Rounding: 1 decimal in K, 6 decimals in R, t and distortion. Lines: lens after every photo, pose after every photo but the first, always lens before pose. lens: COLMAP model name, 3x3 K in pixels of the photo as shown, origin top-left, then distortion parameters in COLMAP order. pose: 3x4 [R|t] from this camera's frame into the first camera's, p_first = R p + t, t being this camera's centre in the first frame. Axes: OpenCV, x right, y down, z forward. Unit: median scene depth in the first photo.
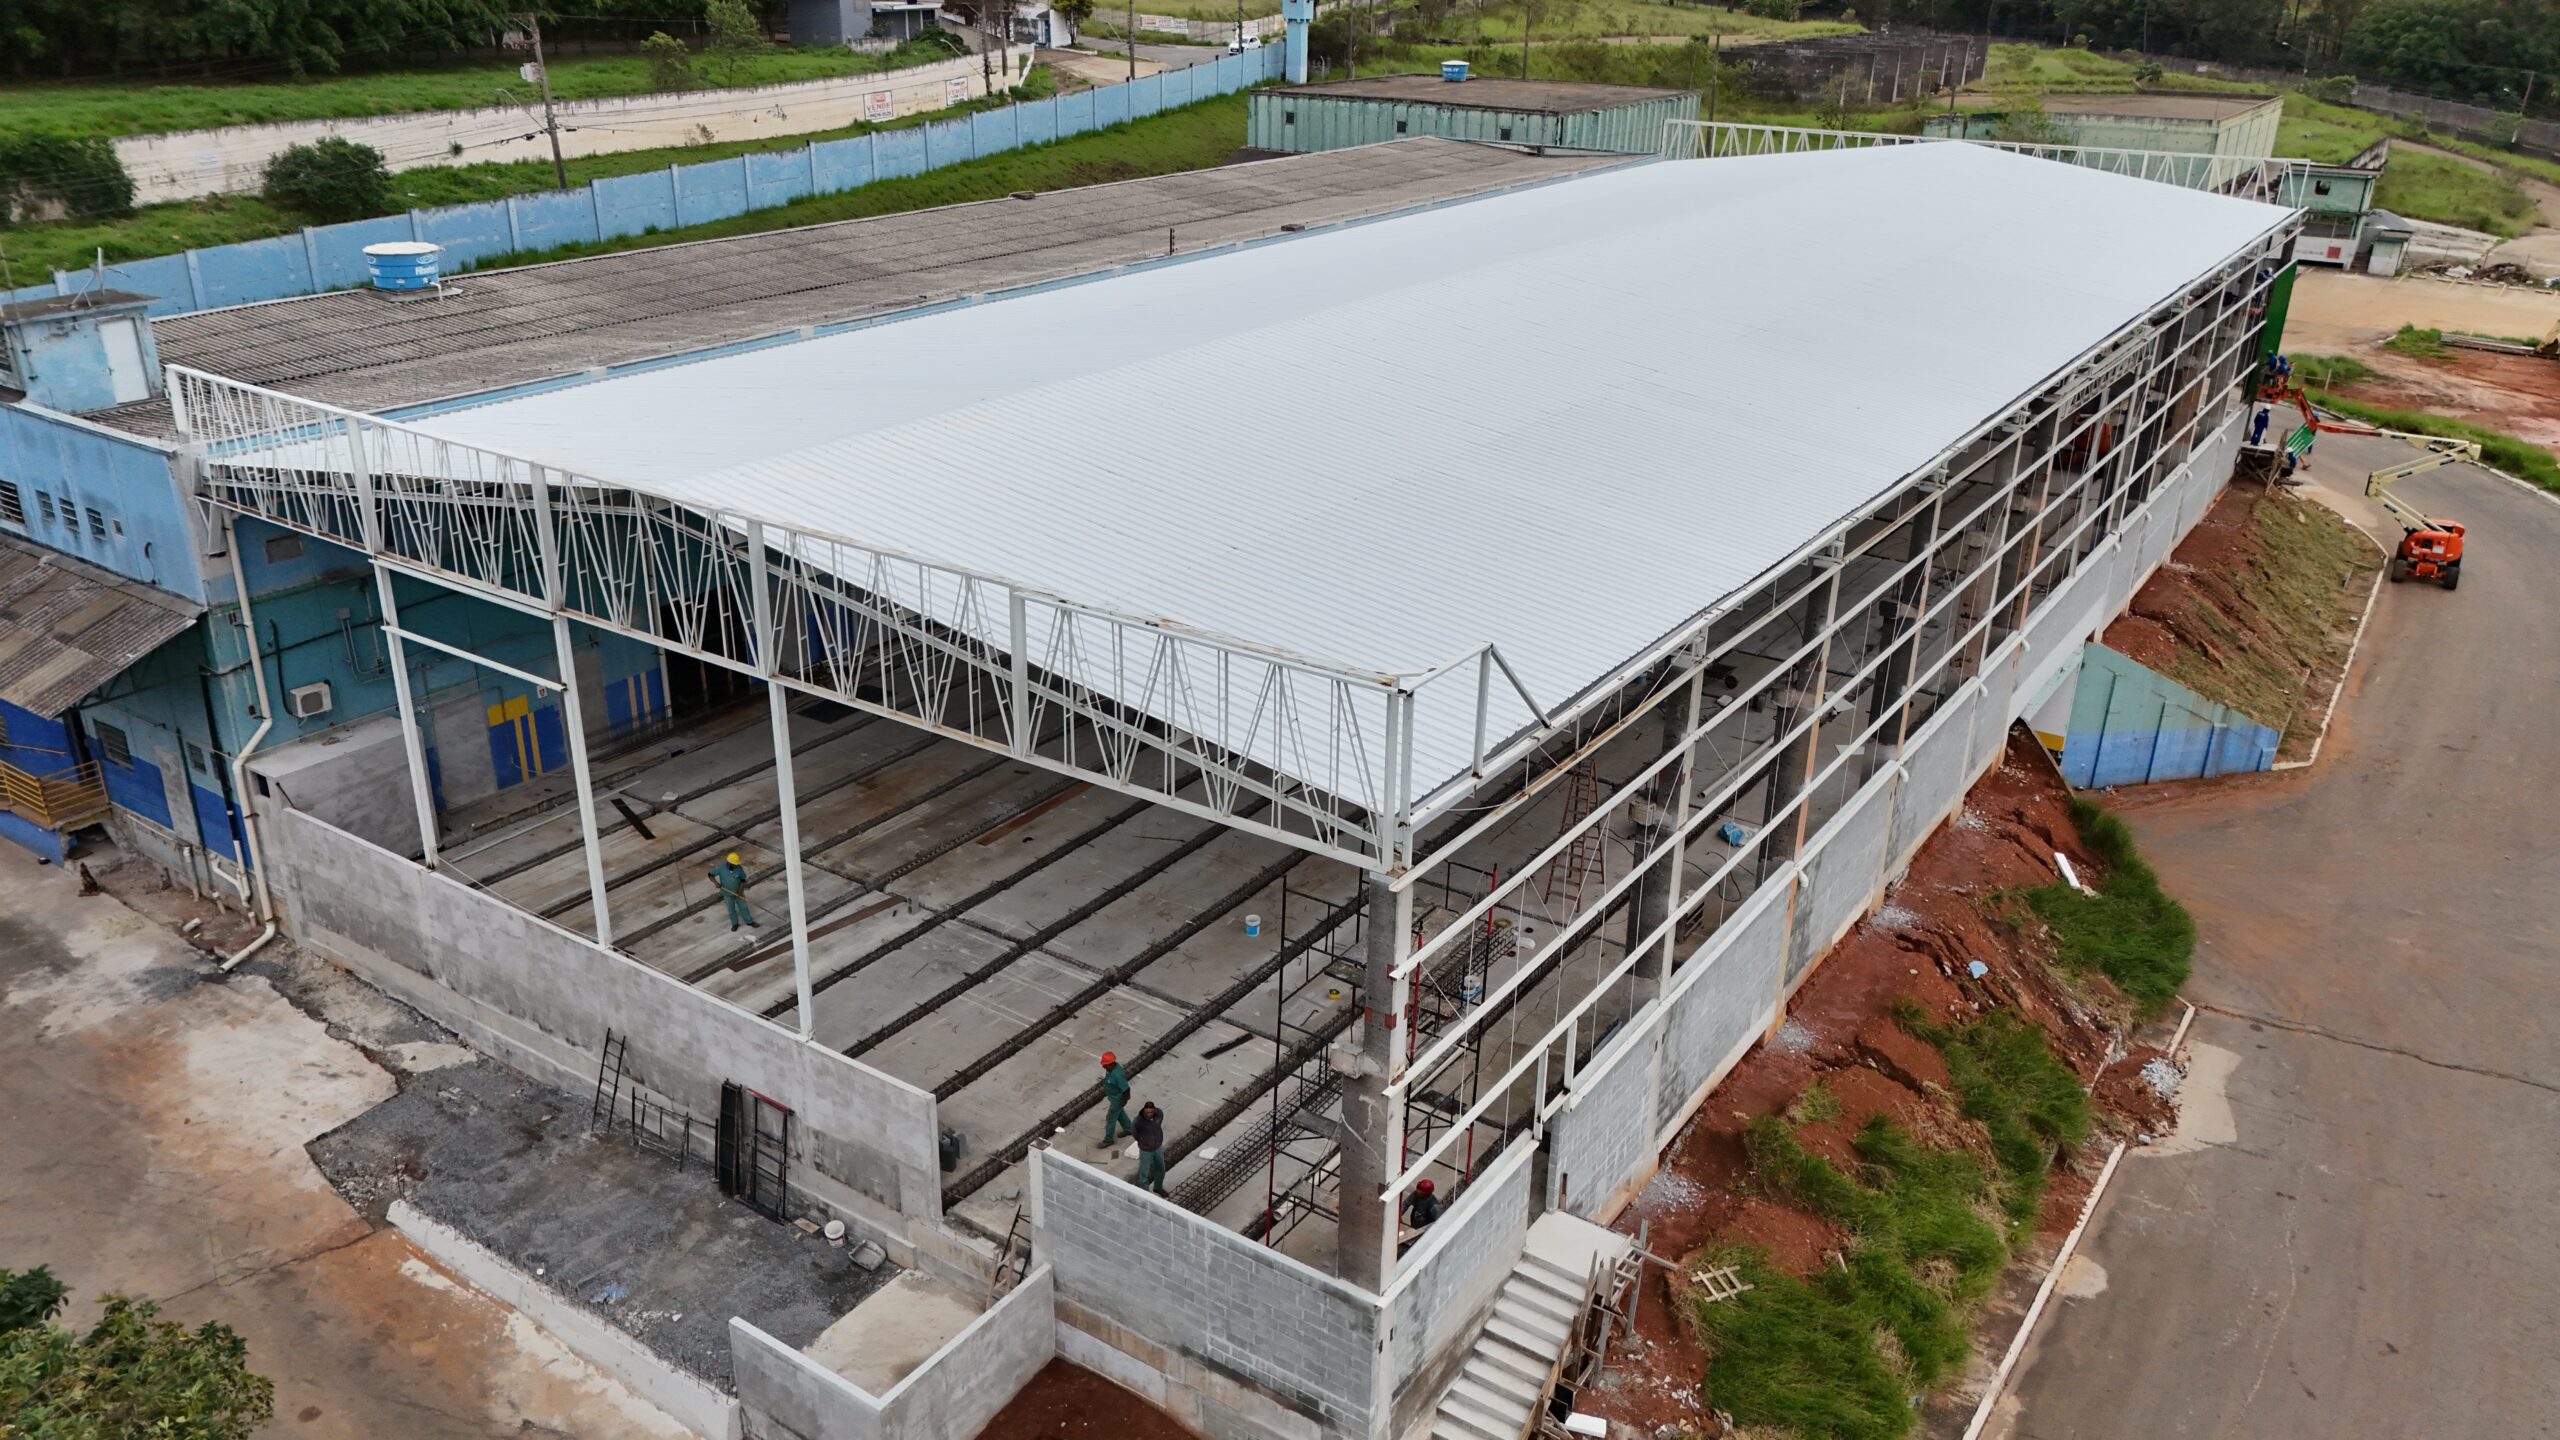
lens RADIAL K [[1898.2, 0, 1278.4], [0, 1898.2, 711.0], [0, 0, 1]] dist [0.066282, -0.055833]
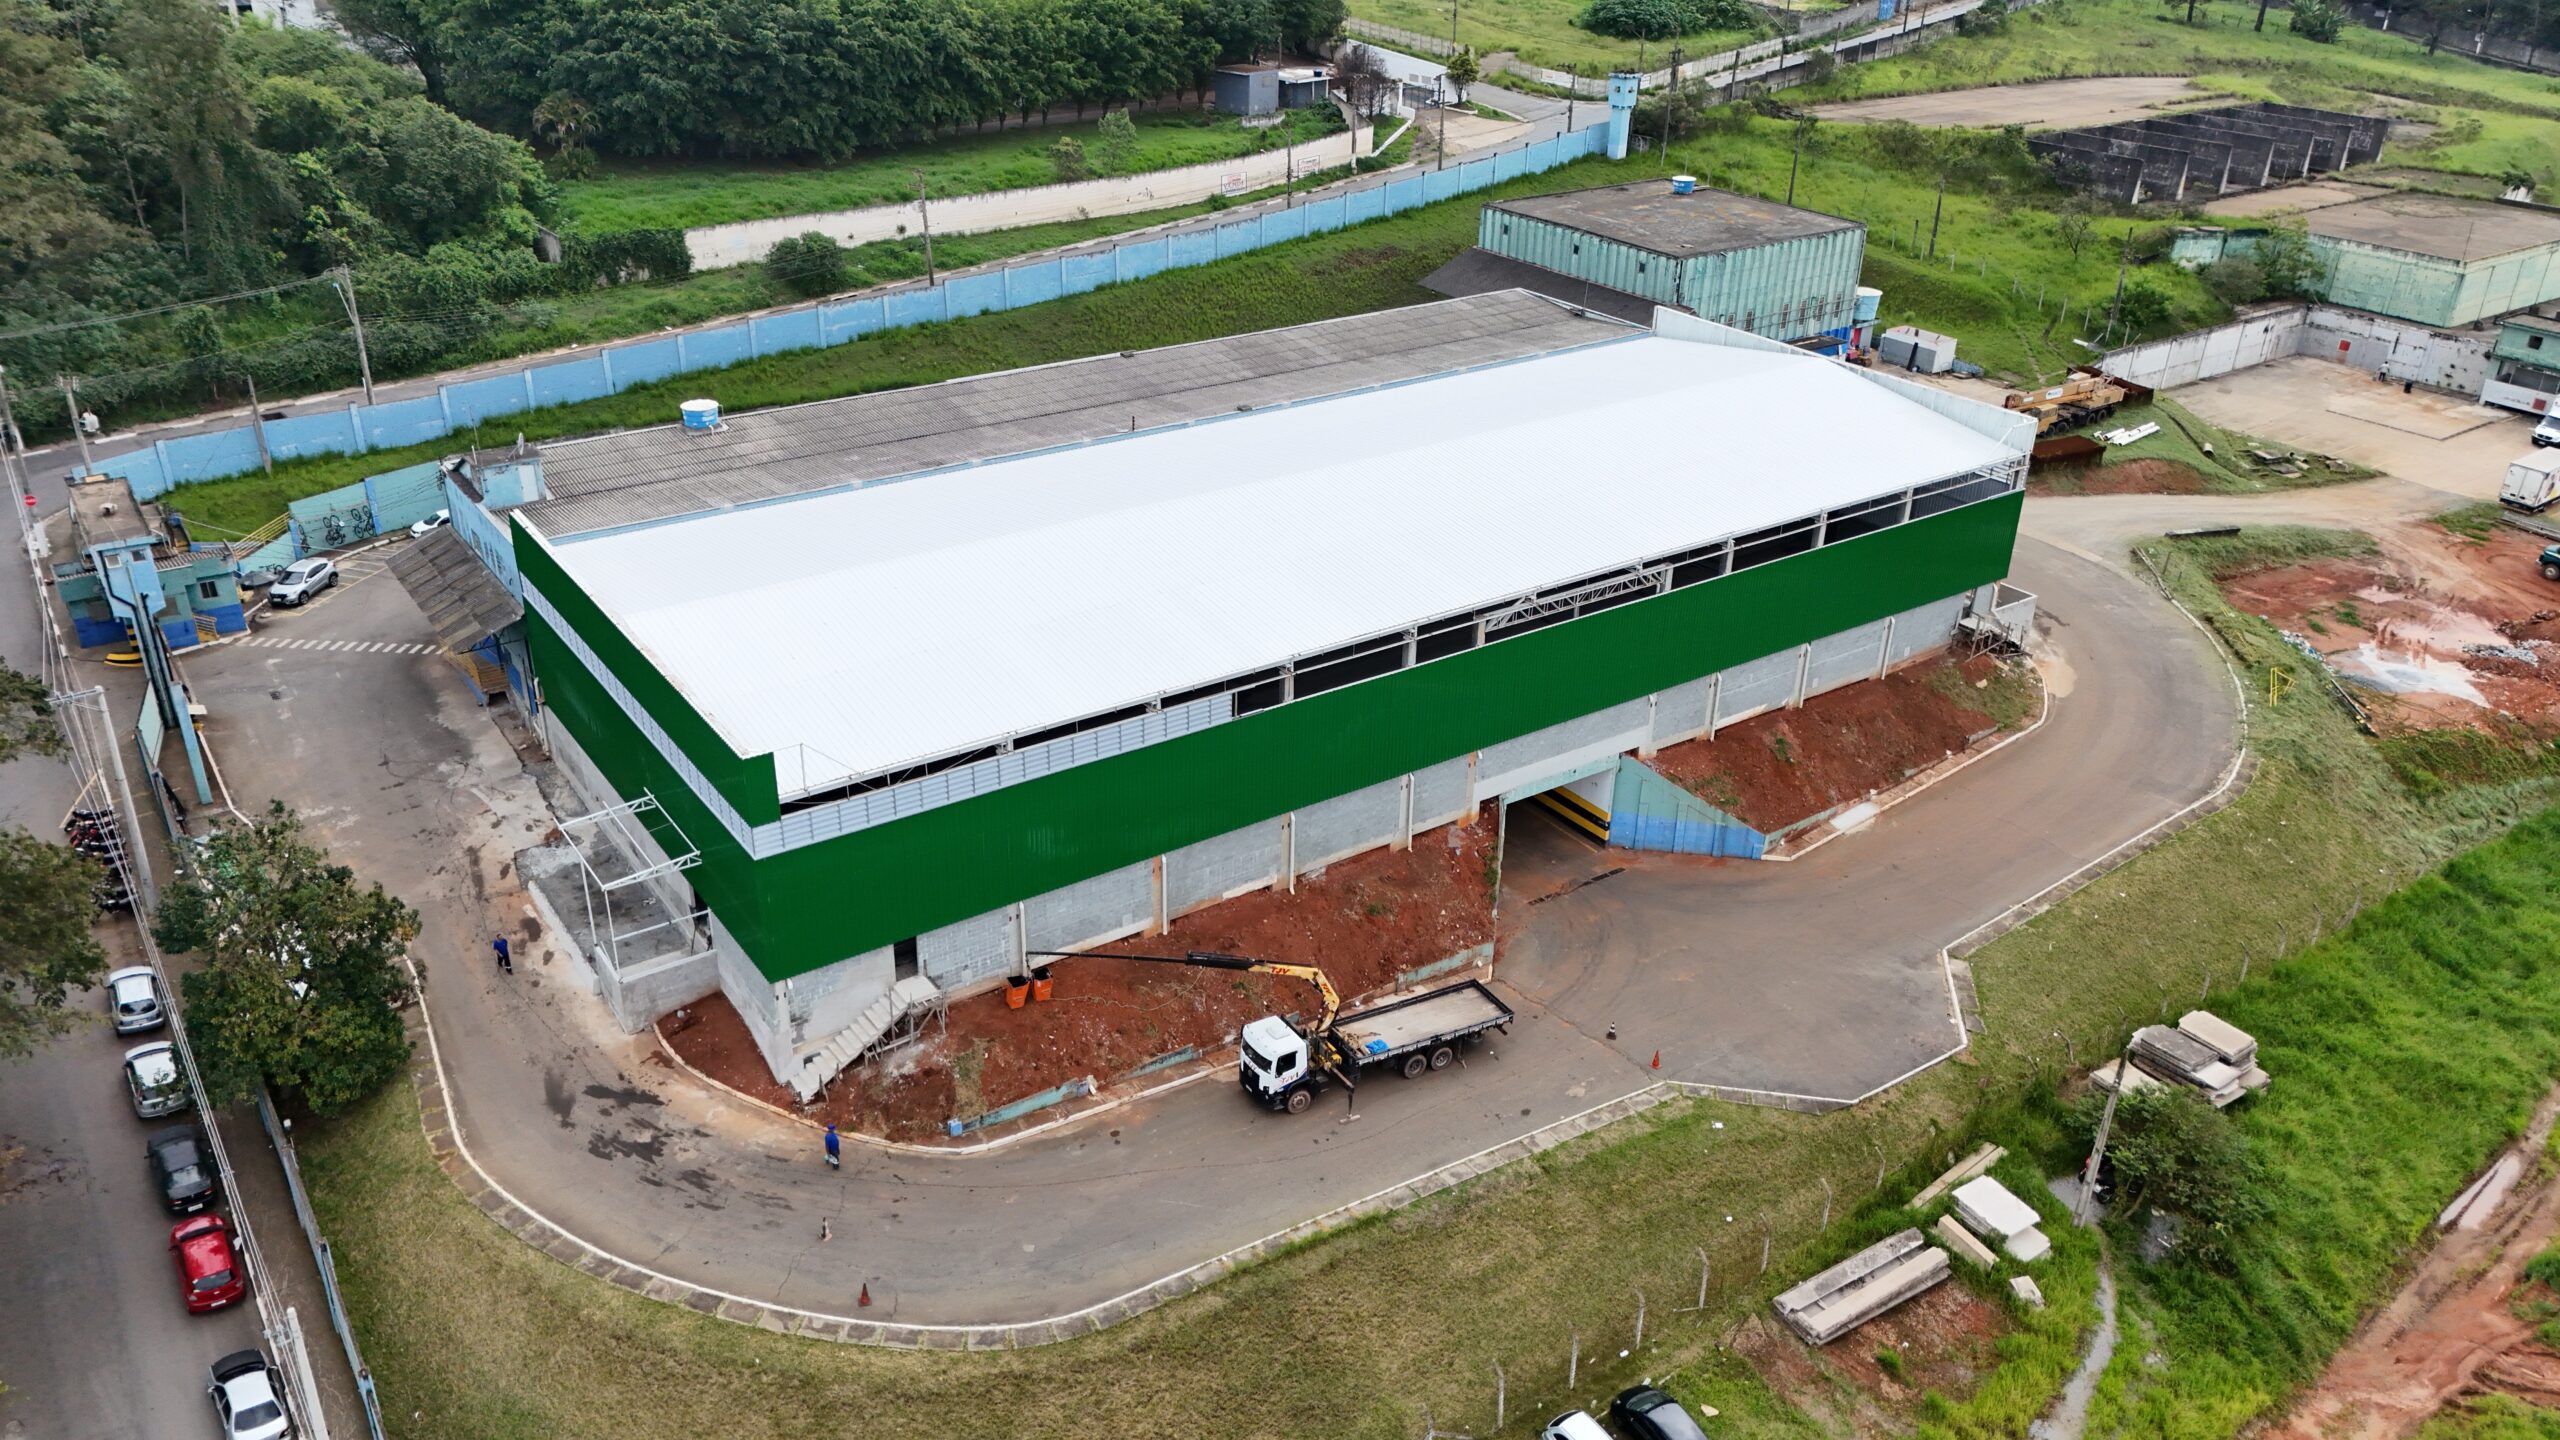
lens RADIAL K [[1898.2, 0, 1276.2], [0, 1898.2, 709.6], [0, 0, 1]] dist [0.066282, -0.055833]
pose [[0.935957, 0.159281, -0.314029, 0.886087], [-0.139457, 0.986593, 0.084767, -0.227611], [0.323321, -0.035545, 0.945622, -0.753626]]
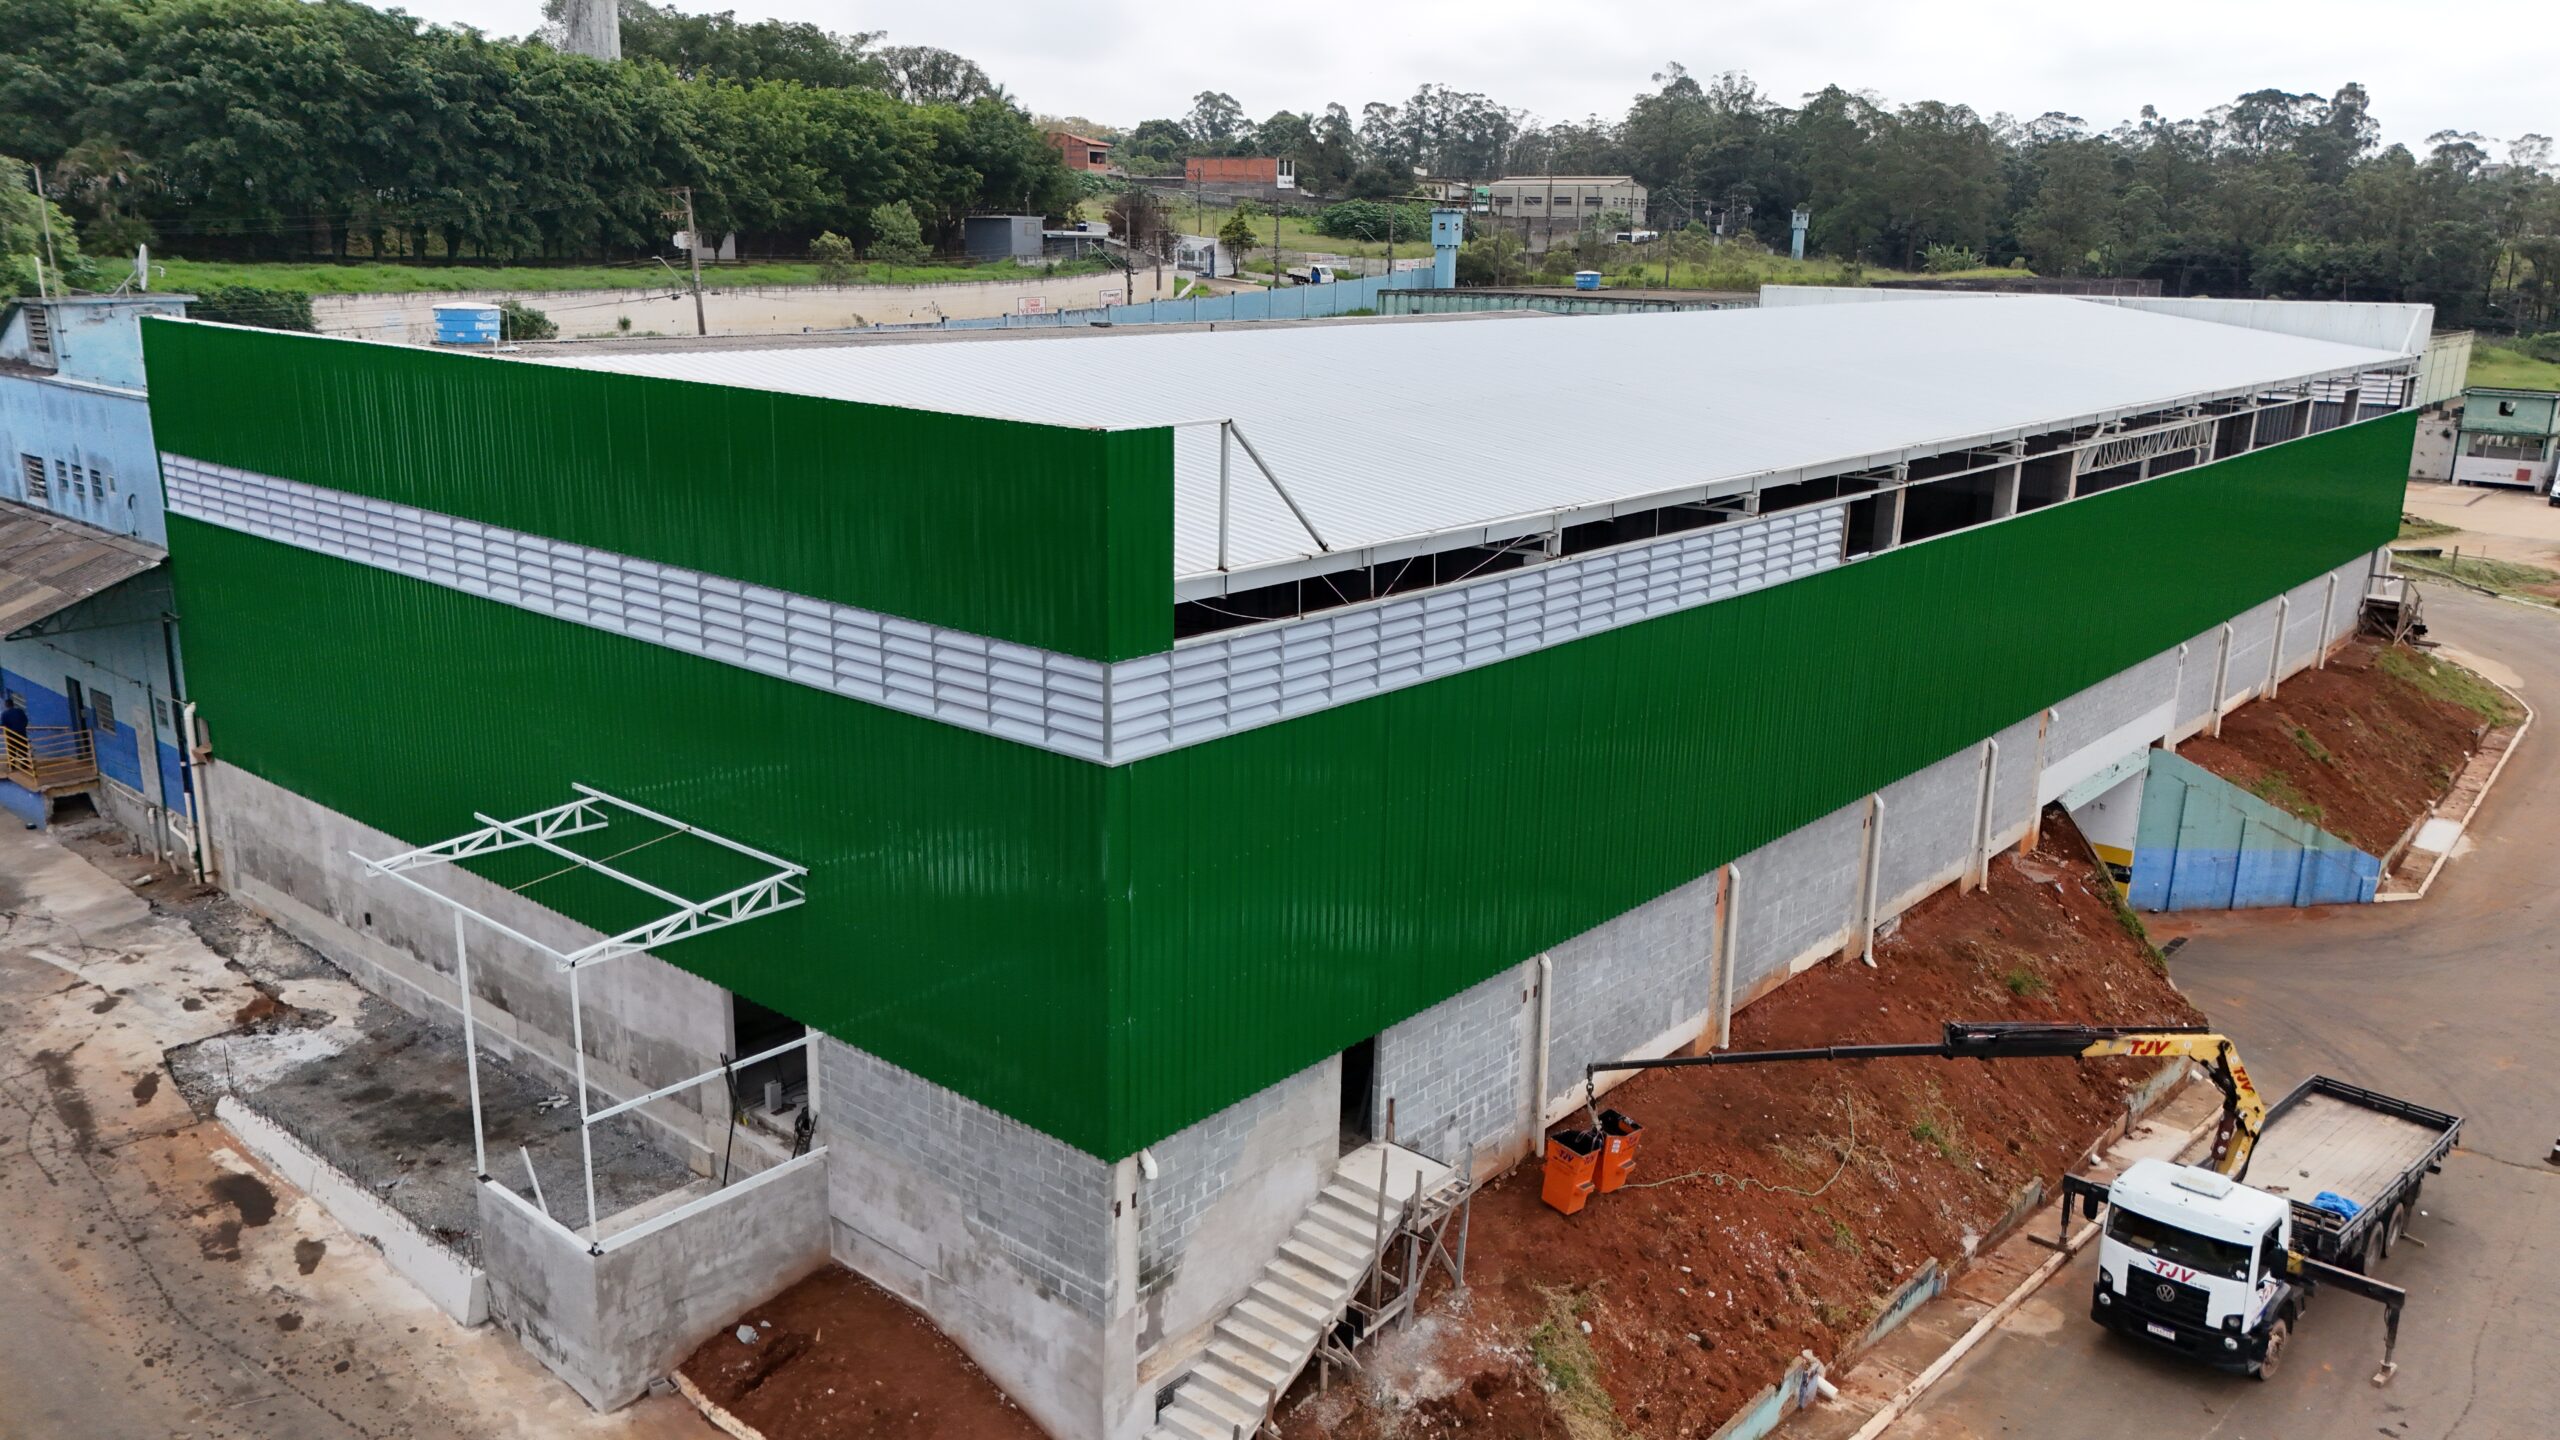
lens RADIAL K [[1898.2, 0, 1278.4], [0, 1898.2, 705.6], [0, 0, 1]] dist [0.066282, -0.055833]
pose [[0.993851, 0.029017, -0.106855, 0.135146], [-0.044295, 0.988657, -0.143508, 0.135524], [0.101479, 0.147359, 0.983864, 0.043894]]
